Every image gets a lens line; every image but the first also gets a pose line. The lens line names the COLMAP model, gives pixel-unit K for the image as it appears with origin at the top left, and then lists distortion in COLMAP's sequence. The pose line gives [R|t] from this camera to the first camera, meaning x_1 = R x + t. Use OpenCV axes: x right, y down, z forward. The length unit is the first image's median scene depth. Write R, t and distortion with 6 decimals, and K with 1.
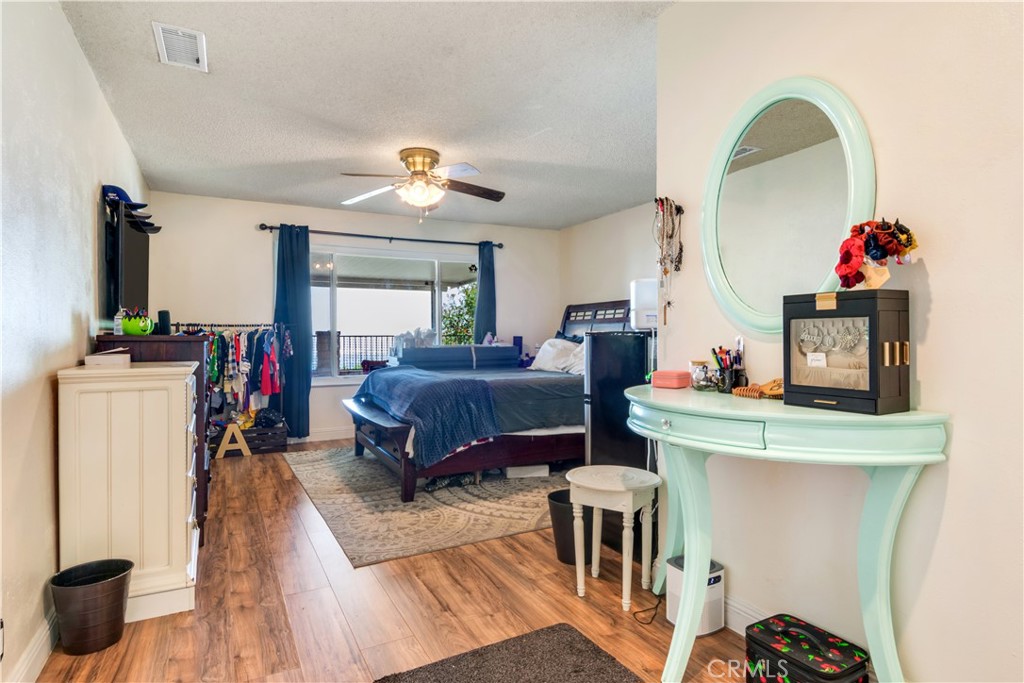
lens RADIAL K [[553.2, 0, 507.6], [0, 553.2, 340.6], [0, 0, 1]] dist [0.001295, -0.001509]
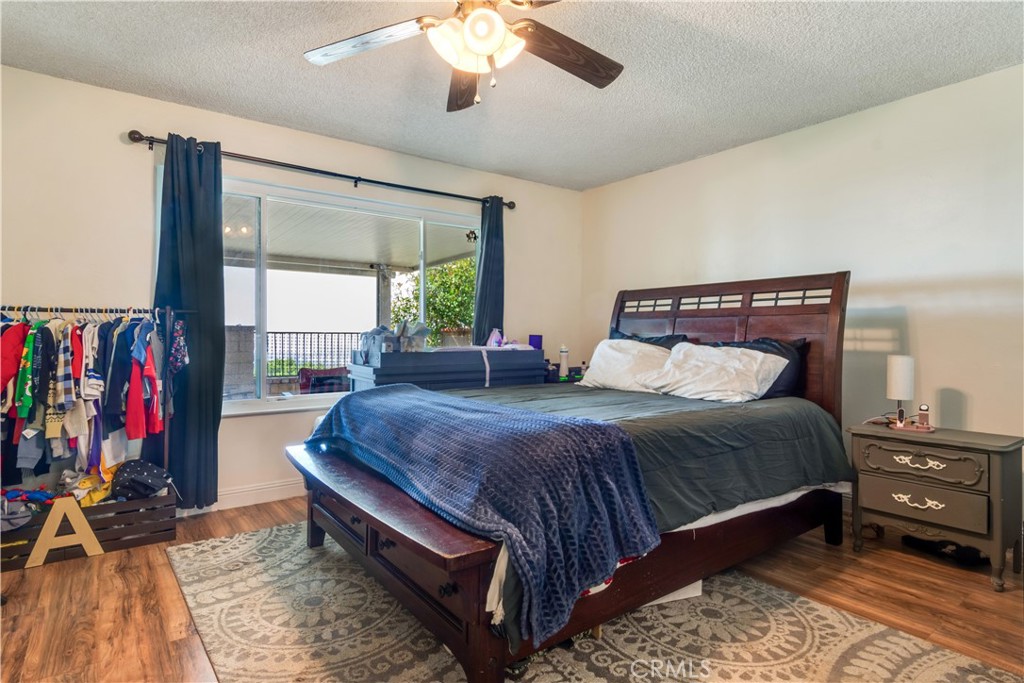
lens RADIAL K [[549.4, 0, 511.1], [0, 549.4, 335.6], [0, 0, 1]] dist [0.012607, -0.018731]
pose [[0.986380, 0.009438, 0.164212, -0.162708], [-0.008285, 0.999936, -0.007704, -0.001924], [-0.164274, 0.006238, 0.986395, 0.407031]]
